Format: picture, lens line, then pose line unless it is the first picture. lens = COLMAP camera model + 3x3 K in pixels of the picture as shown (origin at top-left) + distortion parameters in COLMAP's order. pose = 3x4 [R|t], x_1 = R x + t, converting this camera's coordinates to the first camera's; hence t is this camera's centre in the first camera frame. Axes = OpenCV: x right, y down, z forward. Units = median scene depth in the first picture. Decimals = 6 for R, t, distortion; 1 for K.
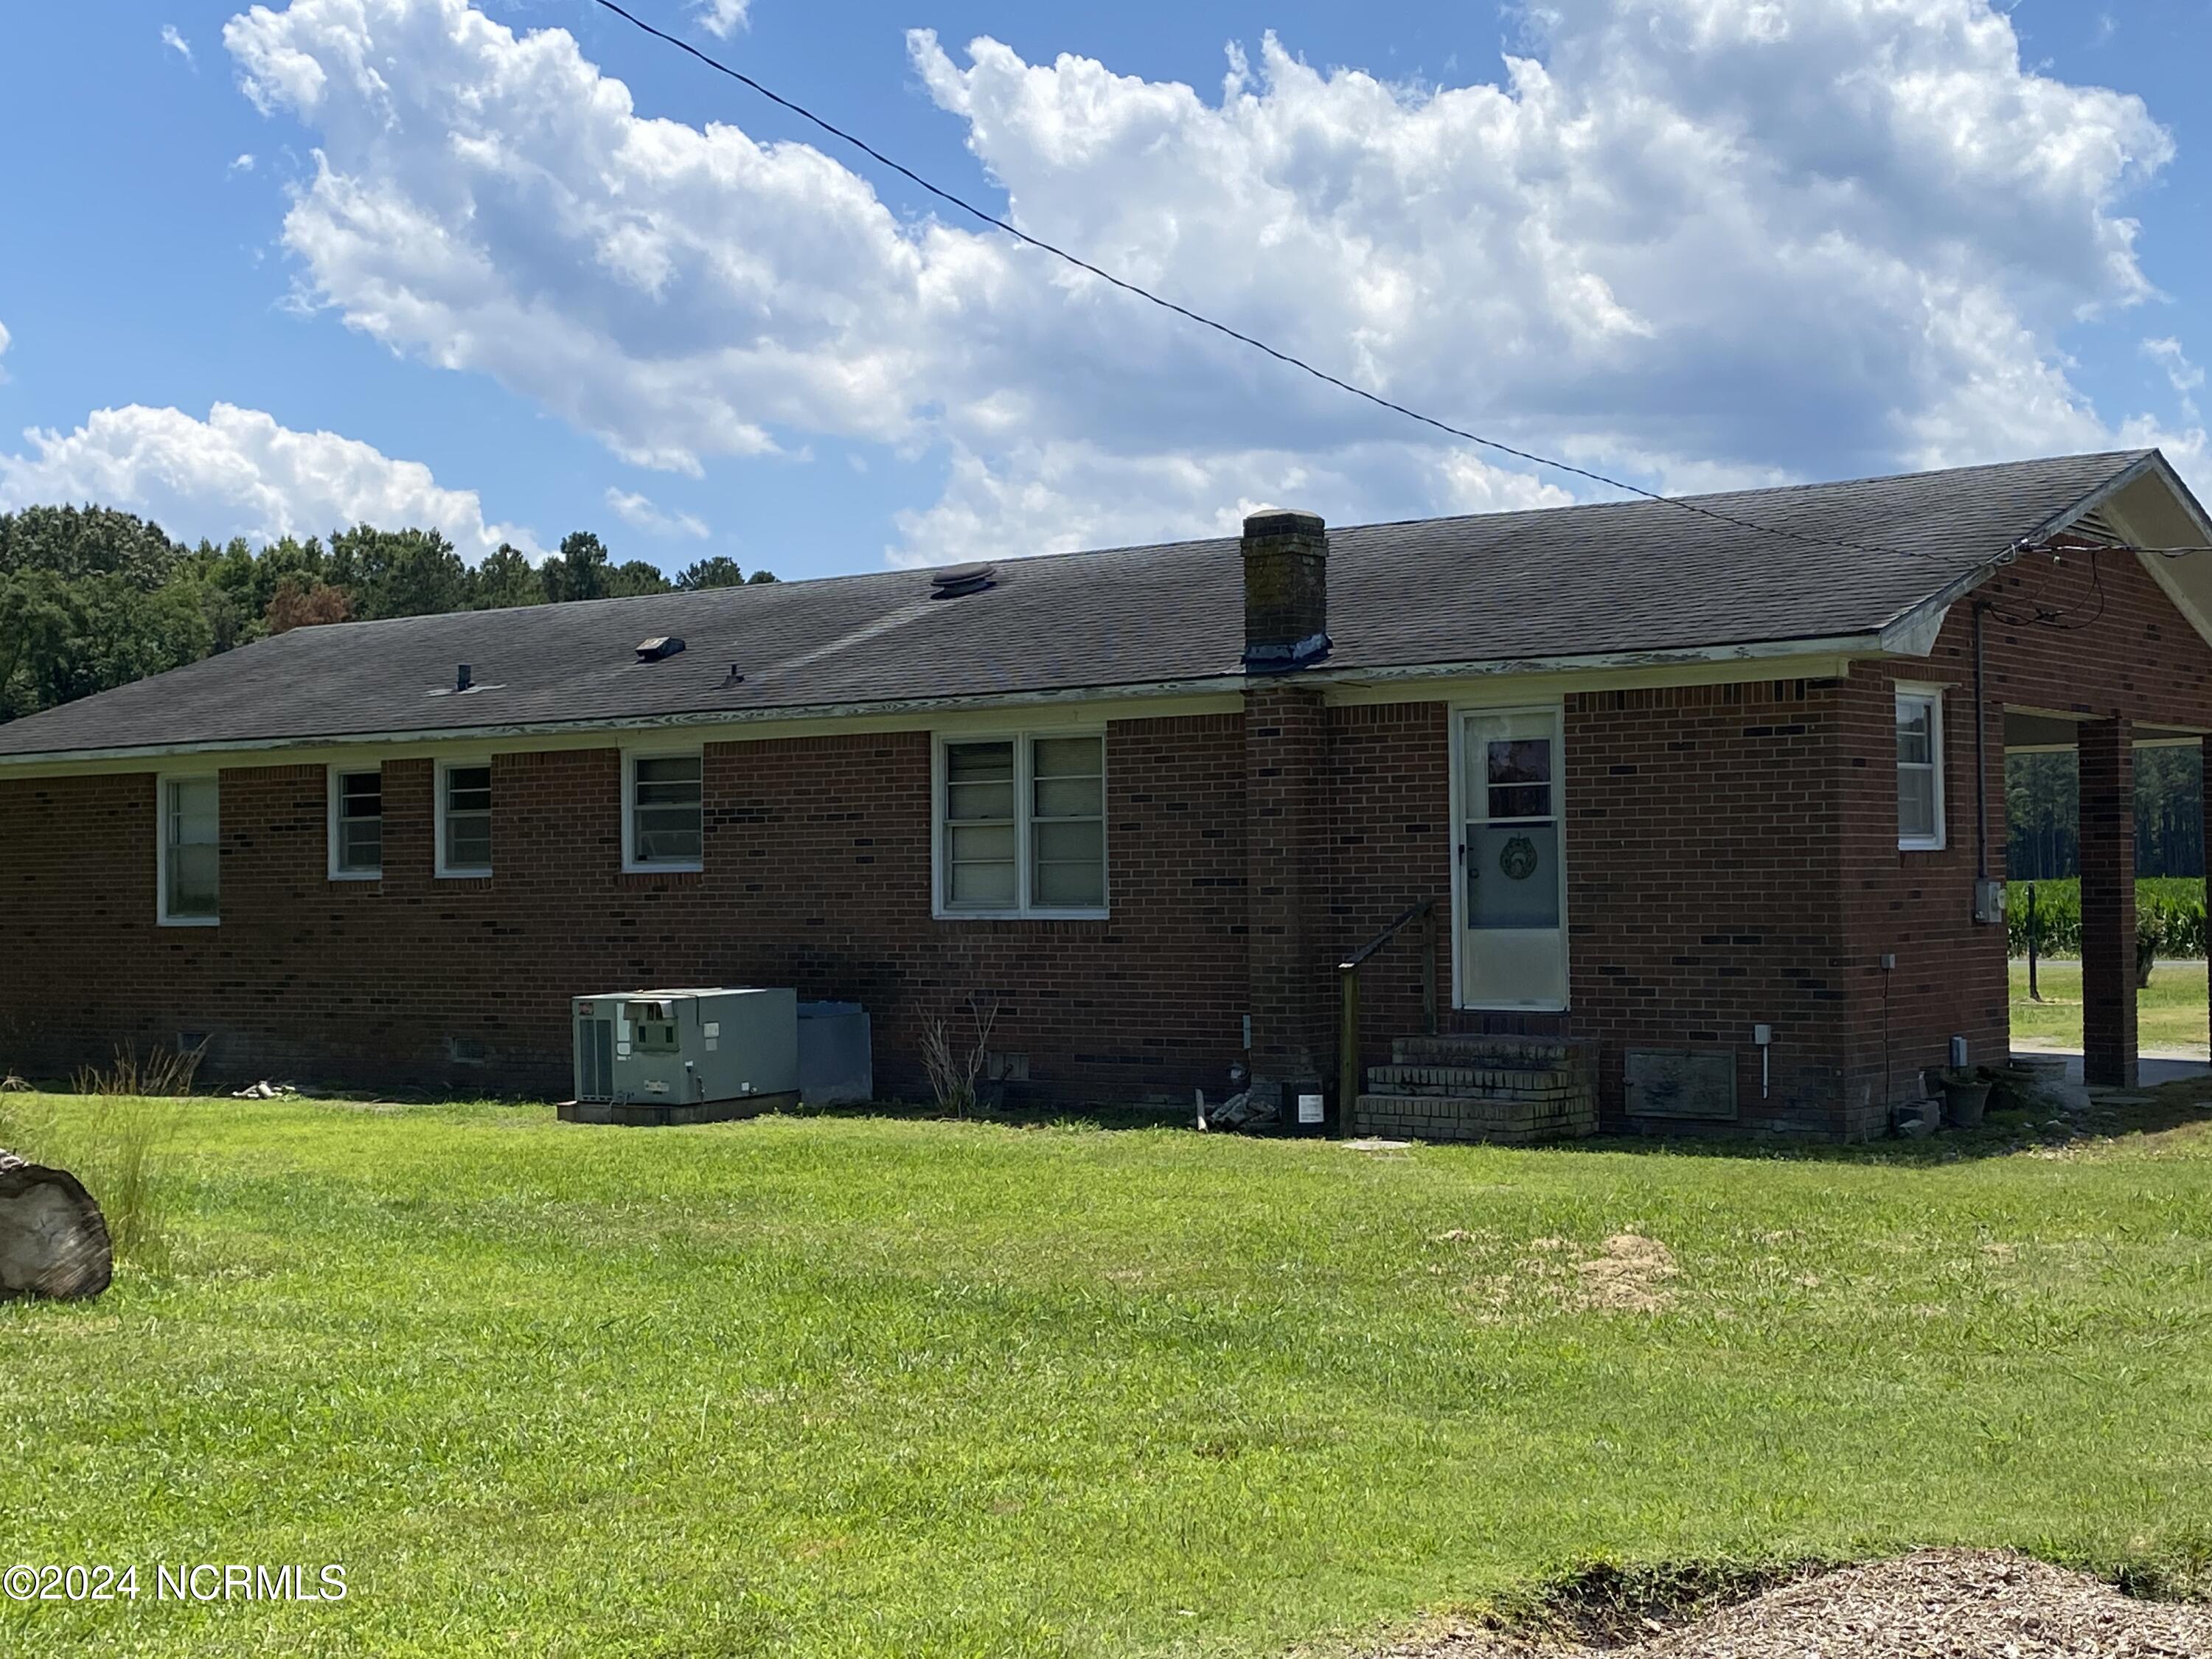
lens RADIAL K [[3086.7, 0, 1105.7], [0, 3086.7, 833.6], [0, 0, 1]] dist [0.153720, 0.000000]
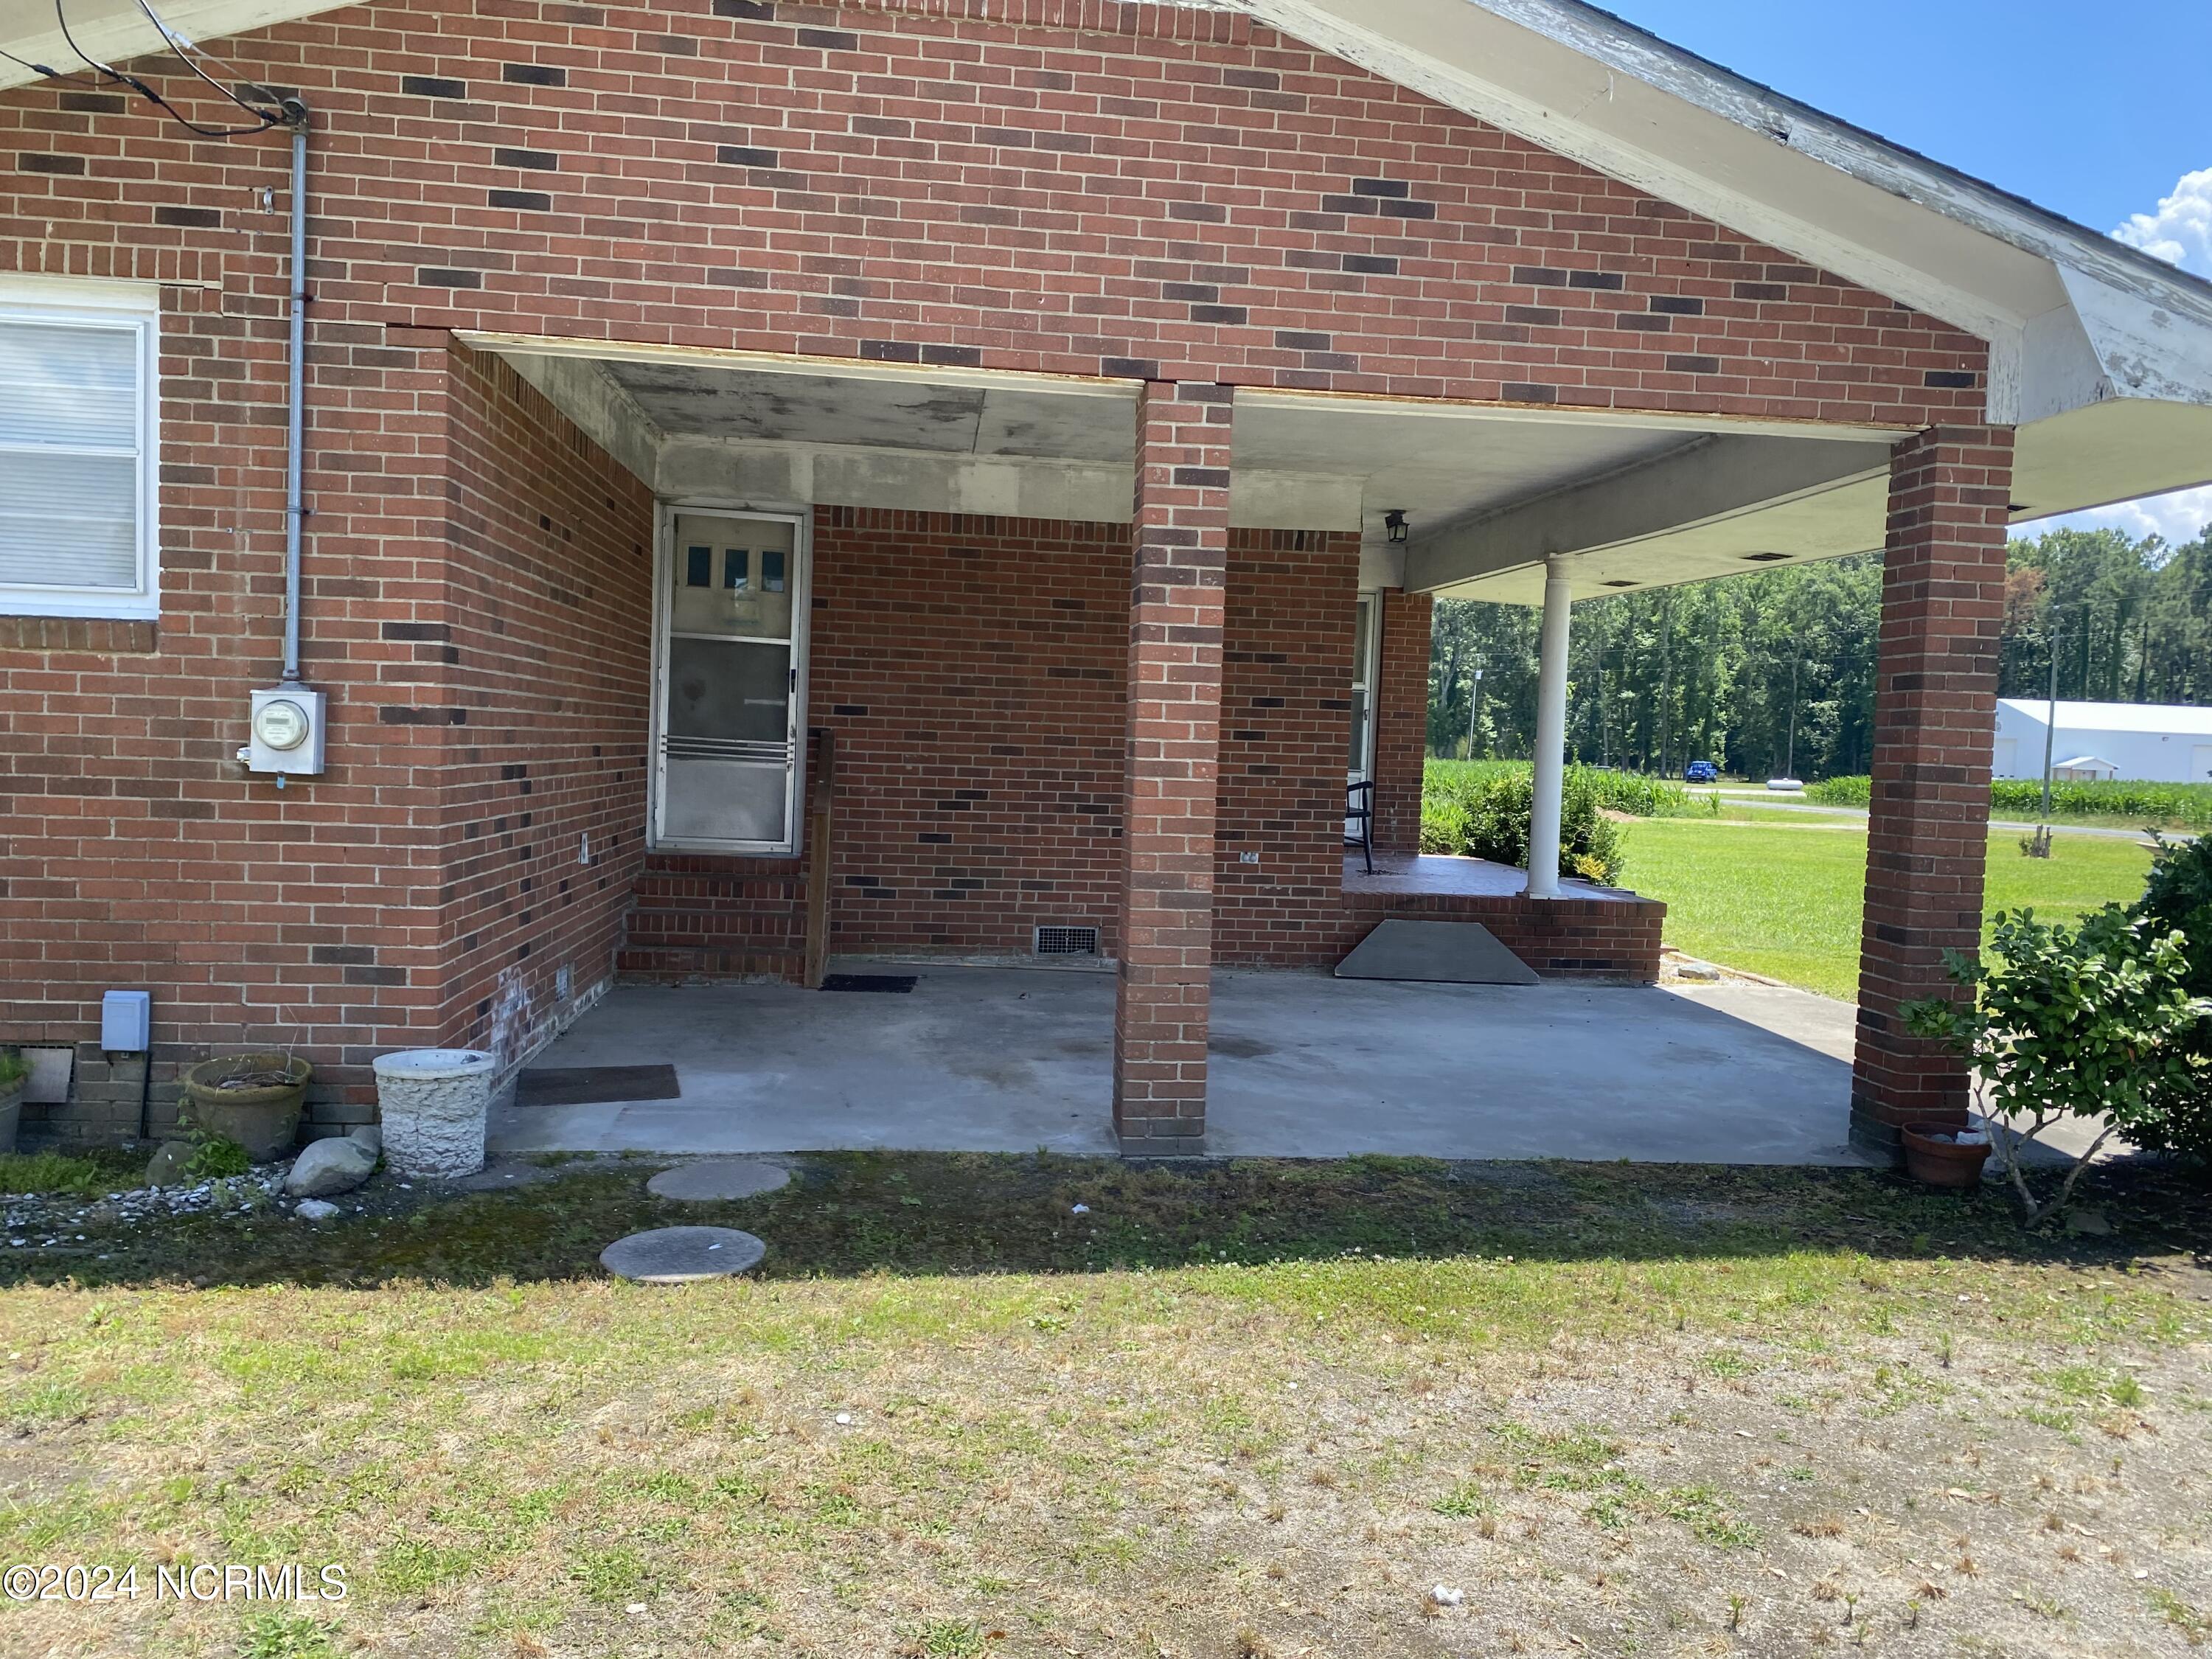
lens RADIAL K [[1686.8, 0, 1108.3], [0, 1686.8, 827.4], [0, 0, 1]] dist [0.008004, -0.000610]
pose [[0.692752, 0.071846, -0.717588, 0.055125], [-0.027734, 0.996943, 0.073041, 0.001369], [0.720643, -0.030697, 0.692627, 0.088731]]
